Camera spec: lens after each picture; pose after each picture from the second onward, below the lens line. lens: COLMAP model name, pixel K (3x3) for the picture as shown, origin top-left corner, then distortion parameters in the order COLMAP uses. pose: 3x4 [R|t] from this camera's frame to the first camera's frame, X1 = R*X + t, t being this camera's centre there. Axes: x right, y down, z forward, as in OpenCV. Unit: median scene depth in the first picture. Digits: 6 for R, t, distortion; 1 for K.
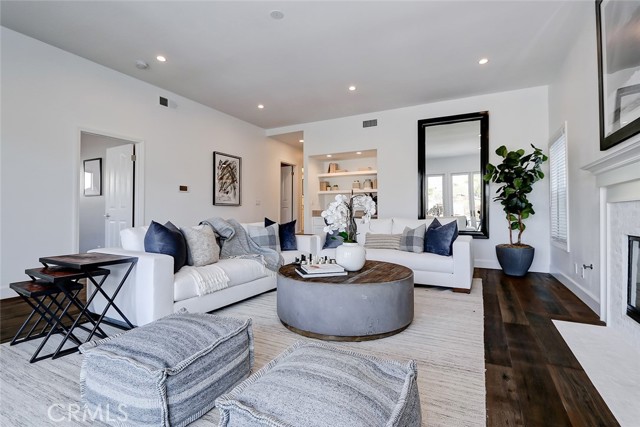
lens RADIAL K [[298.8, 0, 324.2], [0, 298.8, 203.0], [0, 0, 1]] dist [-0.000149, -0.000151]
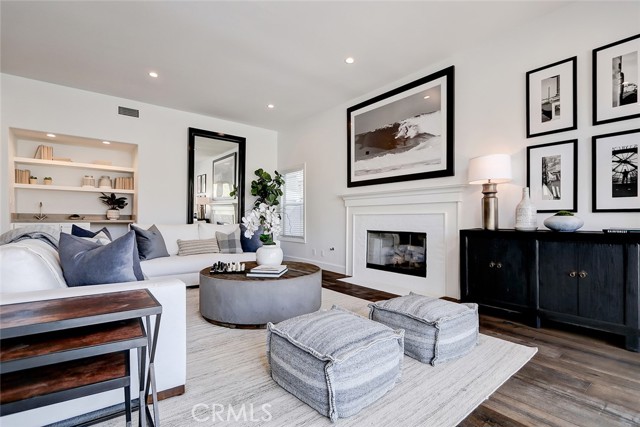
lens RADIAL K [[301.3, 0, 320.0], [0, 301.3, 213.5], [0, 0, 1]] dist [-0.000805, -0.000013]
pose [[0.409330, 0.017649, 0.912216, -0.435735], [-0.037529, 0.999292, -0.002494, 0.002292], [-0.911614, -0.033213, 0.409703, 0.165297]]
